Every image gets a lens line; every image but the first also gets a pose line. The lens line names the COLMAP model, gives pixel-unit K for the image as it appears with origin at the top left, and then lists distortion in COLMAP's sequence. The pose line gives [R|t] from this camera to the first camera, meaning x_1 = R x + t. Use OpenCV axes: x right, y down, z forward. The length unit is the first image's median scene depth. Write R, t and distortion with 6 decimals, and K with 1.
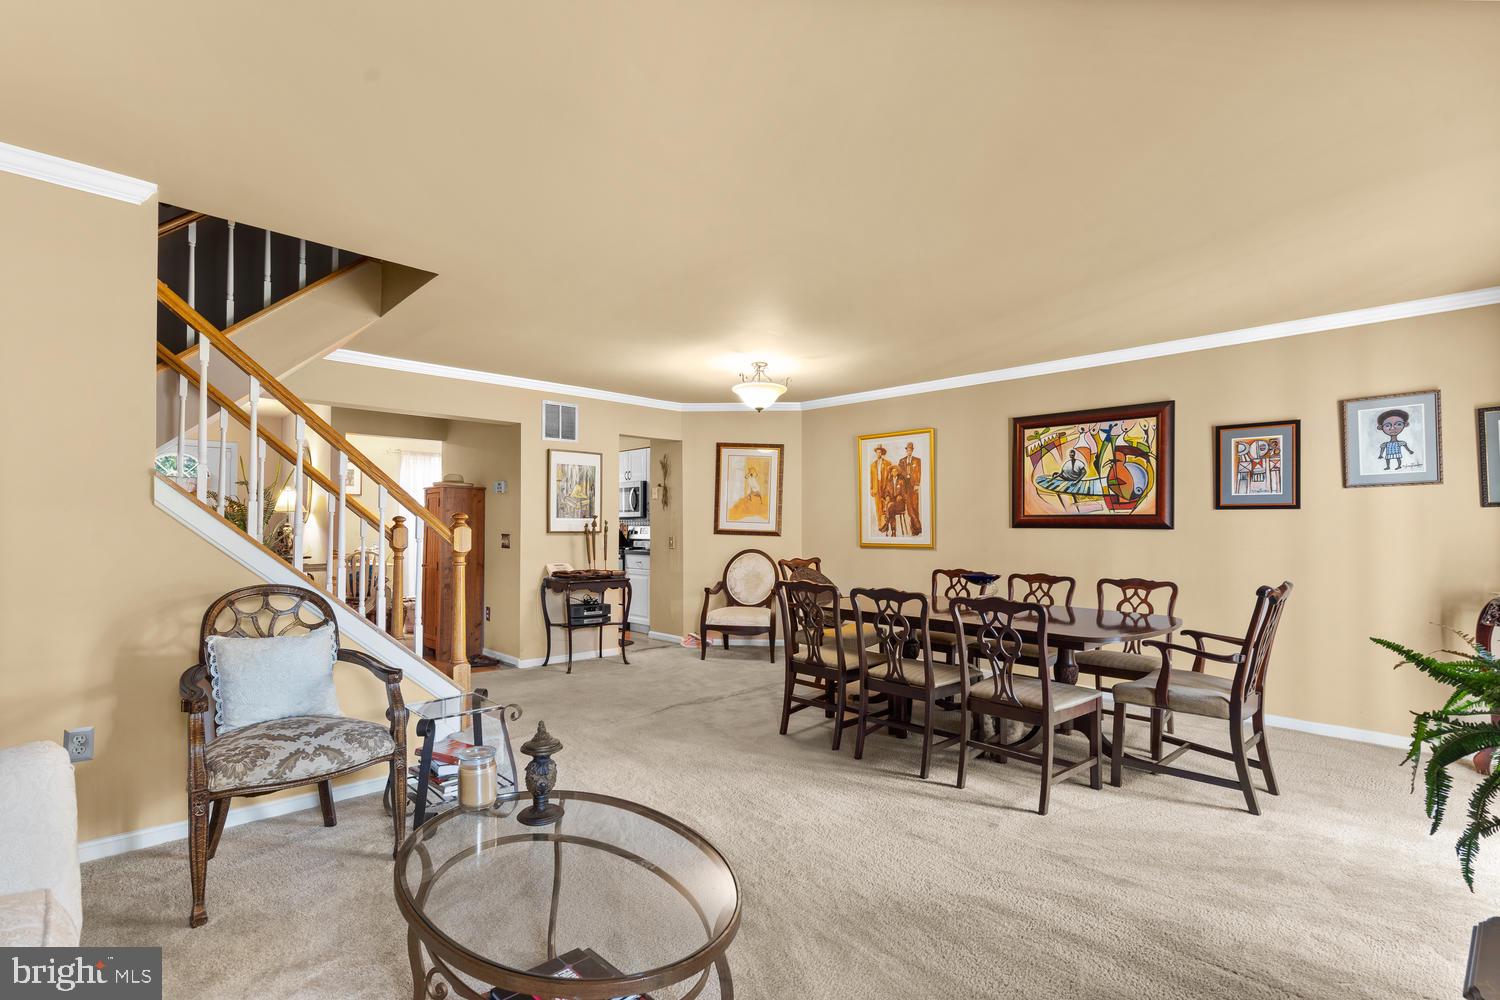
lens RADIAL K [[706.9, 0, 746.1], [0, 706.9, 509.0], [0, 0, 1]] dist [0.014087, -0.000880]
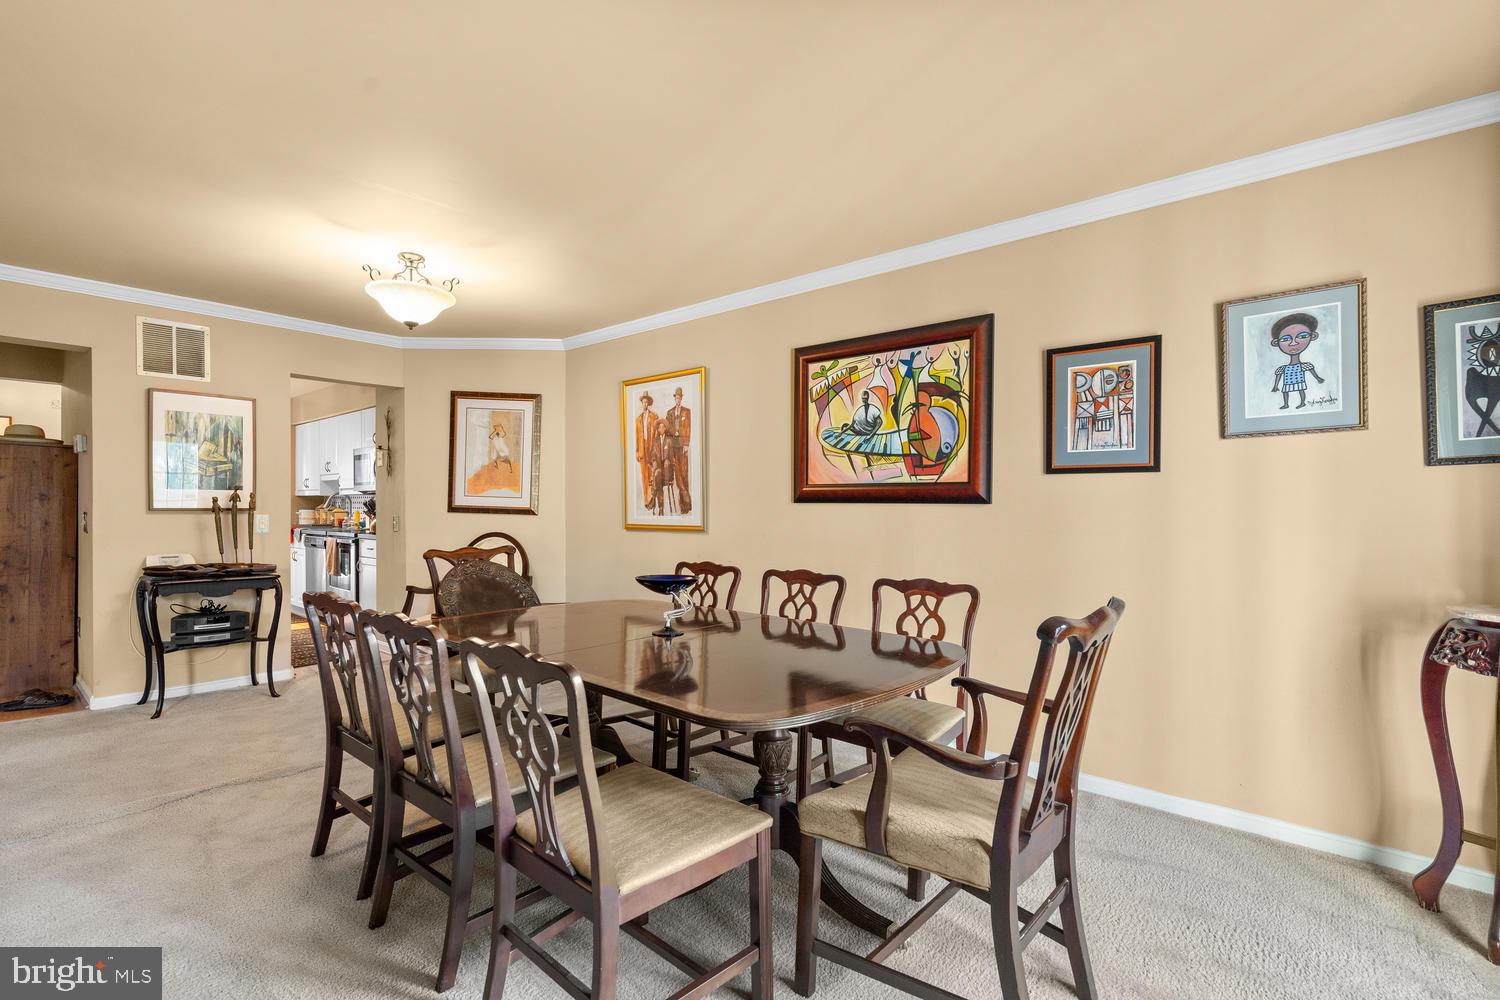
lens RADIAL K [[682.4, 0, 750.0], [0, 682.4, 500.0], [0, 0, 1]] dist [0.004490, 0.001444]
pose [[0.996369, 0.001031, 0.085136, 0.297182], [-0.002346, 0.999879, 0.015347, 0.014577], [-0.085110, -0.015491, 0.996251, 0.345949]]
